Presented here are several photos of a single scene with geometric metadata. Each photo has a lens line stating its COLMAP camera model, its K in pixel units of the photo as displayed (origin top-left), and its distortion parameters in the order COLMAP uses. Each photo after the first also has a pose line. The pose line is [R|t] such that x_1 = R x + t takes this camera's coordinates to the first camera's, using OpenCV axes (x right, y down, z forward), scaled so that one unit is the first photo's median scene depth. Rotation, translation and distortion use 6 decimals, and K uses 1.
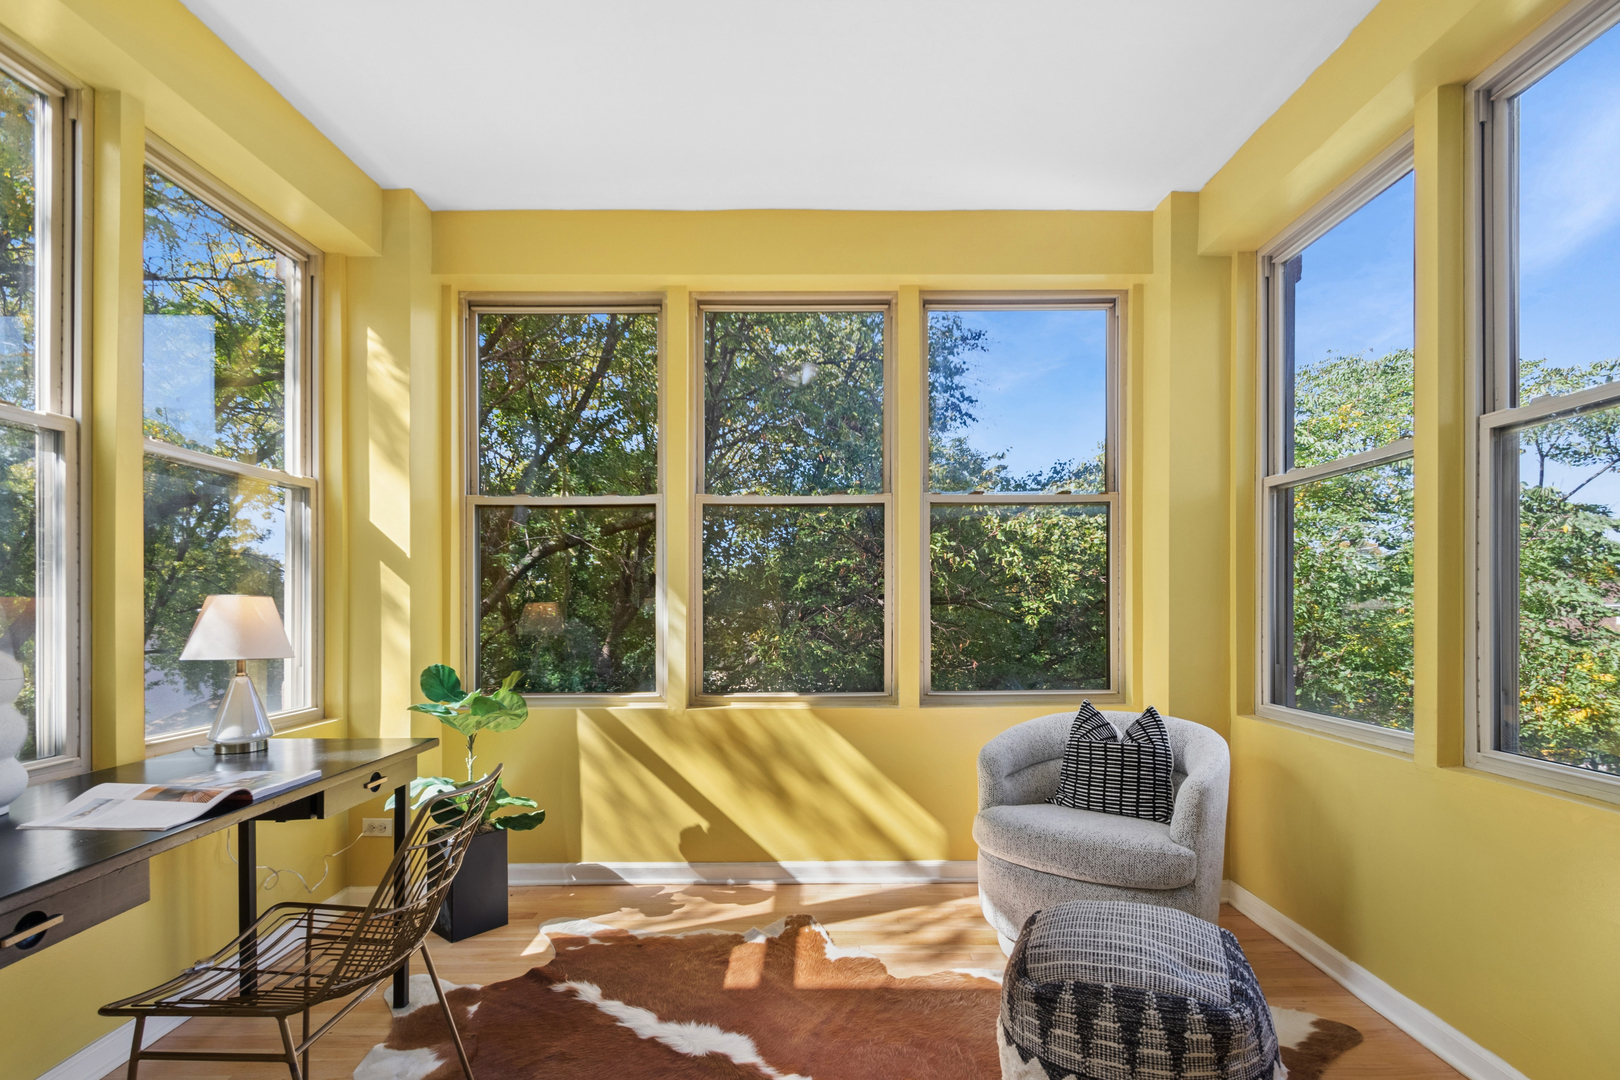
lens RADIAL K [[764.3, 0, 819.1], [0, 764.3, 600.6], [0, 0, 1]] dist [-0.000060, -0.002145]
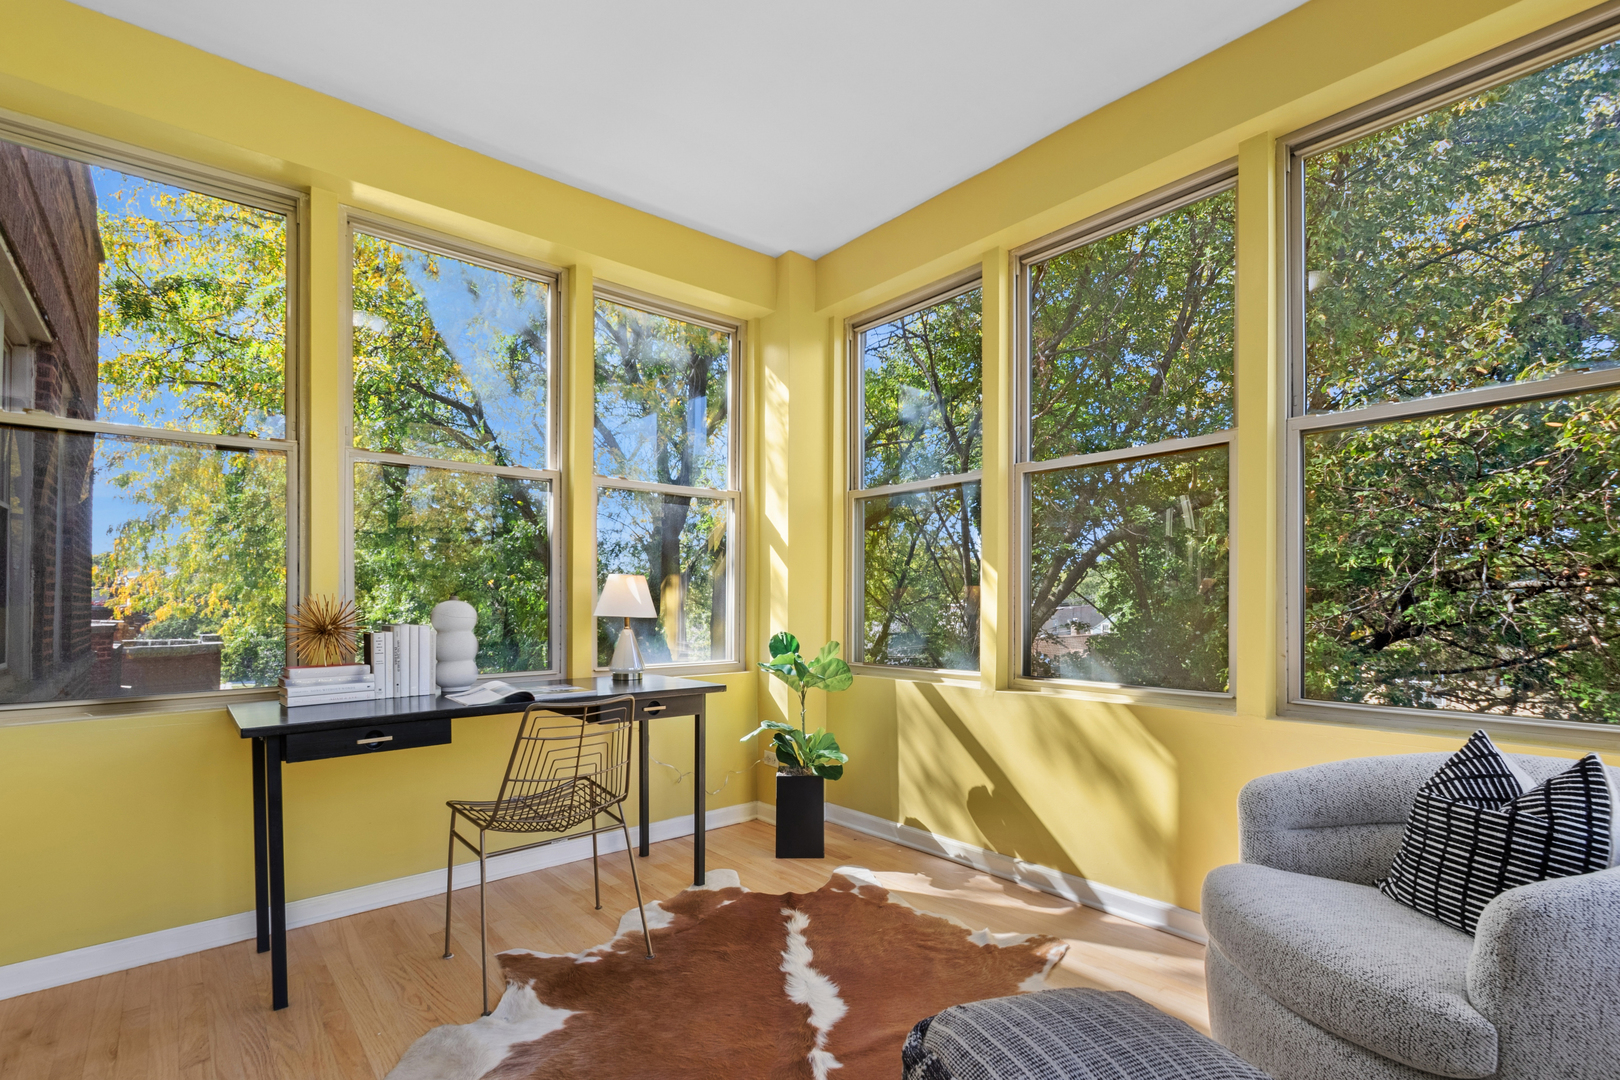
lens RADIAL K [[764.3, 0, 819.0], [0, 764.3, 597.5], [0, 0, 1]] dist [-0.000060, -0.002145]
pose [[0.644002, -0.000839, -0.765023, 0.472322], [-0.000503, 0.999999, -0.001521, 0.030777], [0.765024, 0.001364, 0.644001, 0.248621]]
